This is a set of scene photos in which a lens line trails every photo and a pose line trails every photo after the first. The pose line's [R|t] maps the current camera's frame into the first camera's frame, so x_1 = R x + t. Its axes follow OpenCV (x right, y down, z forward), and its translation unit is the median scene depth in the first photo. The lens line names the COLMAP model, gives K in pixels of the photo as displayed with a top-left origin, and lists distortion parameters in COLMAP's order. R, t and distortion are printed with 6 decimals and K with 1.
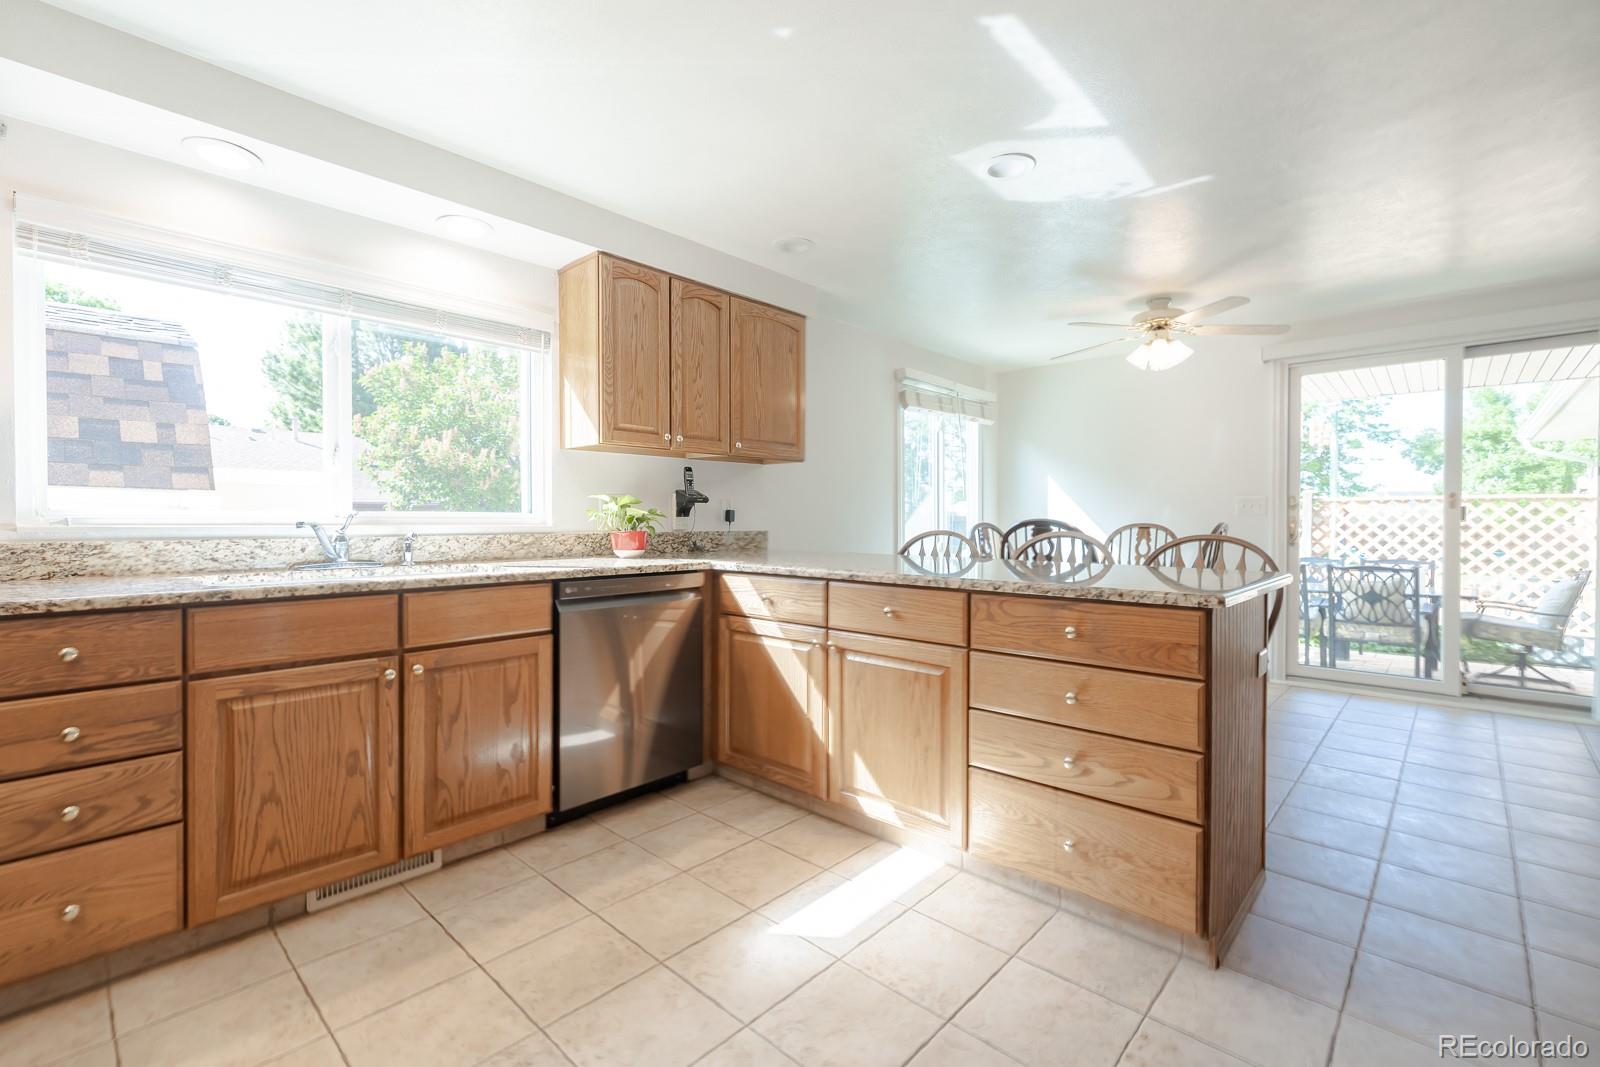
lens RADIAL K [[705.5, 0, 800.0], [0, 705.5, 533.5], [0, 0, 1]] dist [-0.000975, -0.000125]
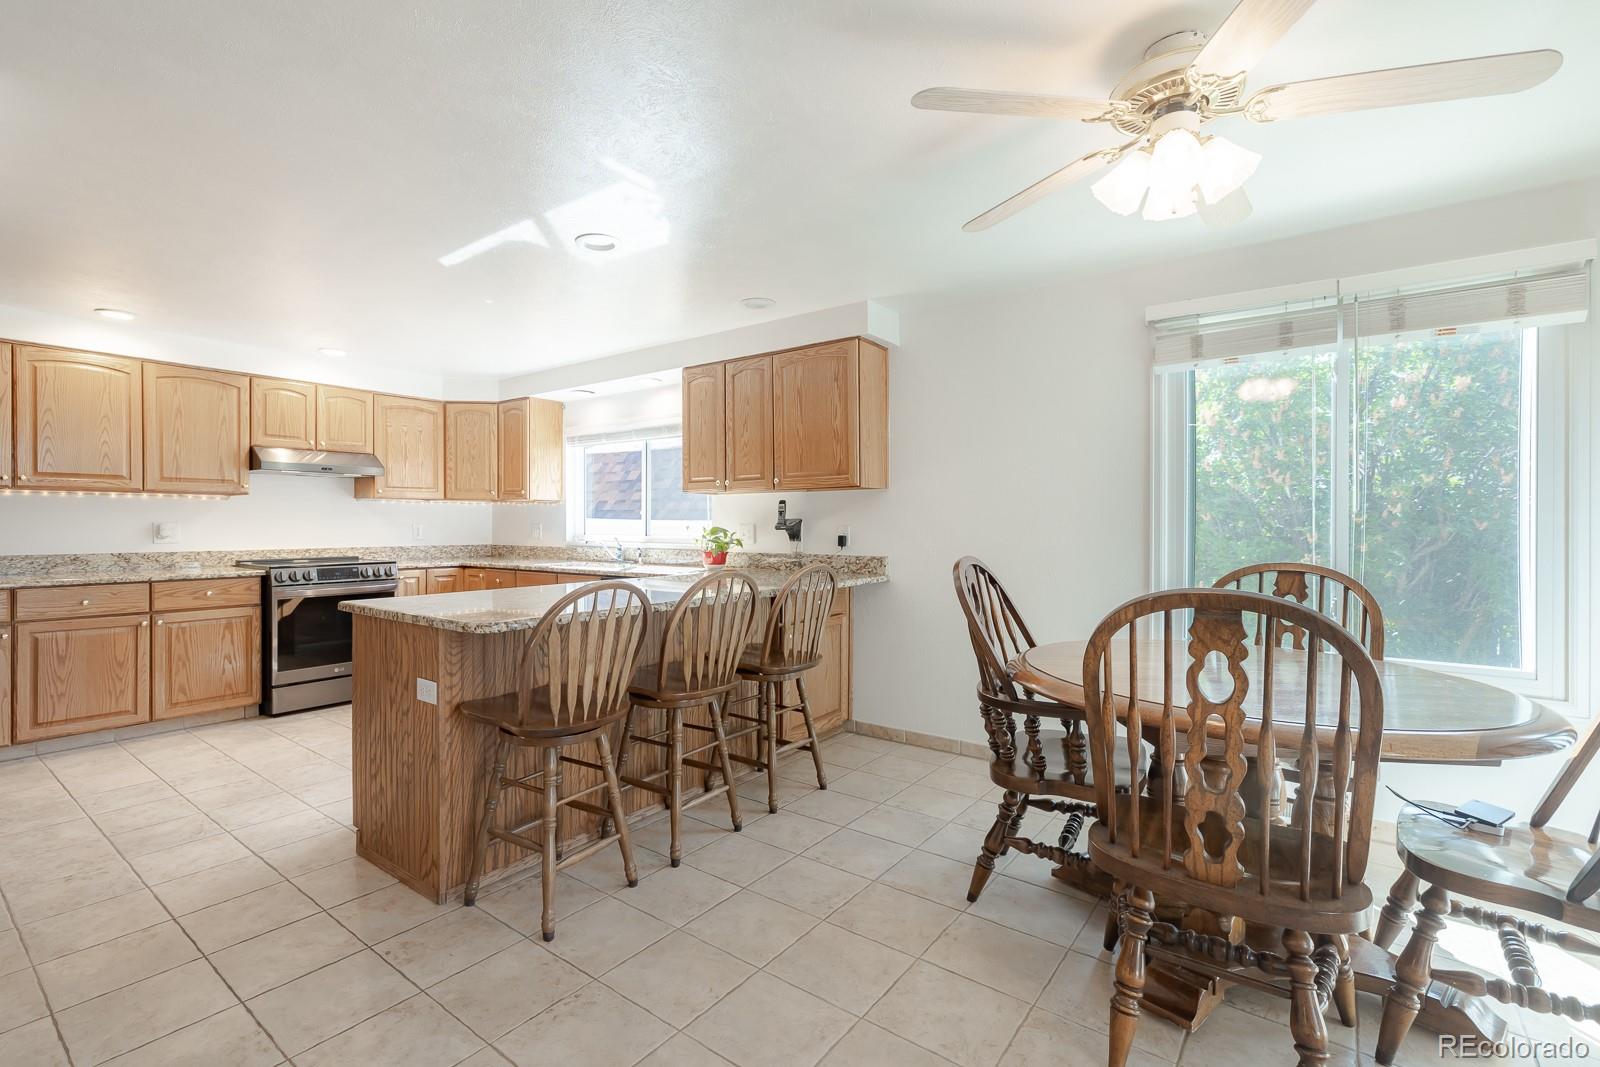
lens RADIAL K [[699.0, 0, 802.5], [0, 699.0, 507.1], [0, 0, 1]] dist [0.000427, 0.000050]
pose [[0.103880, 0.002299, -0.994587, 0.955022], [-0.009346, 0.999955, 0.001335, -0.077561], [0.994546, 0.009157, 0.103897, 0.836965]]
